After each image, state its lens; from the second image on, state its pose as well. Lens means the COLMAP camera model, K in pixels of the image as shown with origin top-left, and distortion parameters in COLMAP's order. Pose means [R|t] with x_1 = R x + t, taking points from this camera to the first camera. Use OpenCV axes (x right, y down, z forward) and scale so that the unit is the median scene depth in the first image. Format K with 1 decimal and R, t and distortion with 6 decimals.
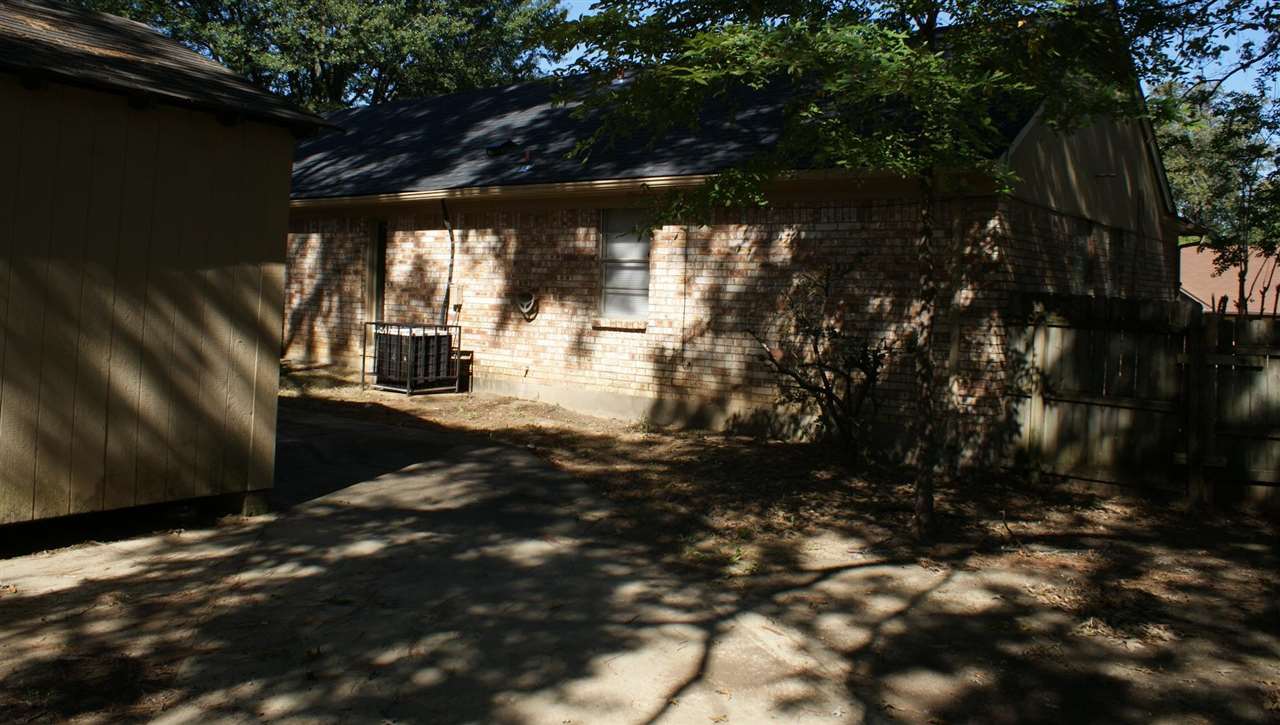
lens RADIAL K [[1010.8, 0, 659.1], [0, 1010.8, 278.3], [0, 0, 1]] dist [-0.154867, 0.121707]
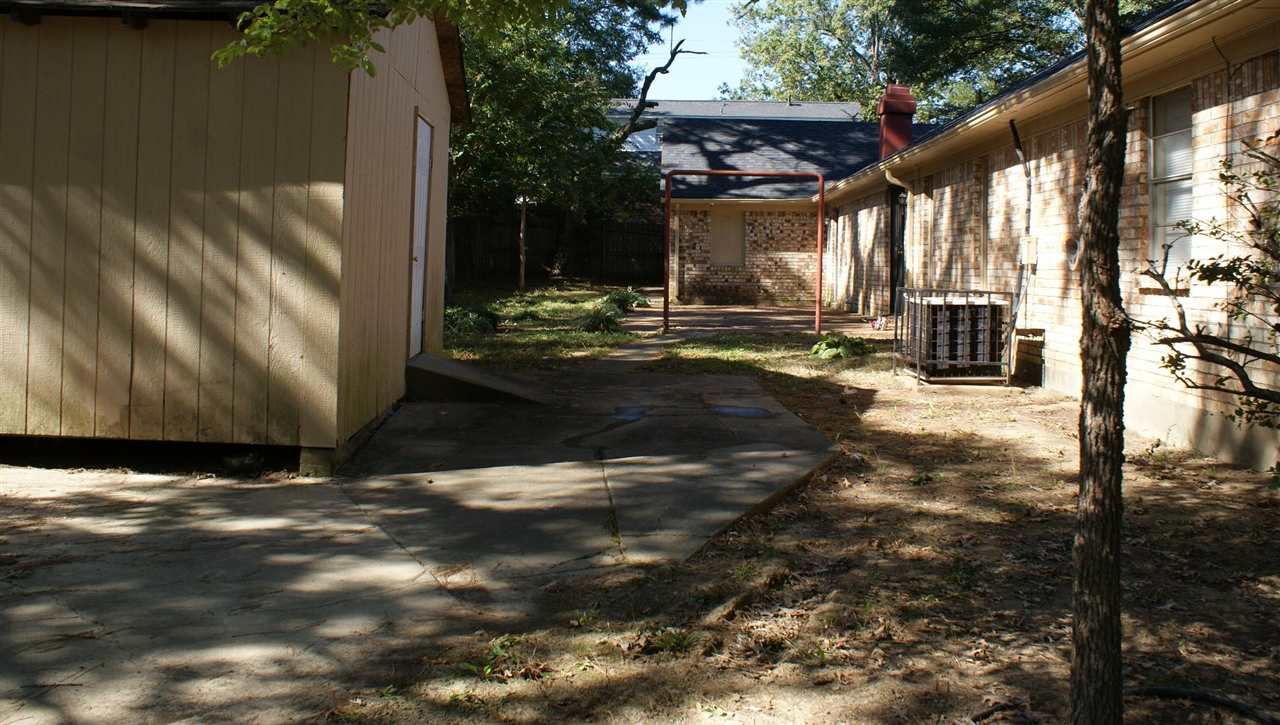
lens RADIAL K [[1076.5, 0, 639.0], [0, 1076.5, 292.5], [0, 0, 1]] dist [-0.091542, 0.007998]
pose [[0.576029, -0.002728, -0.817425, 0.277719], [0.015364, 0.999854, 0.007490, 0.038891], [0.817285, -0.016874, 0.575987, 0.358670]]
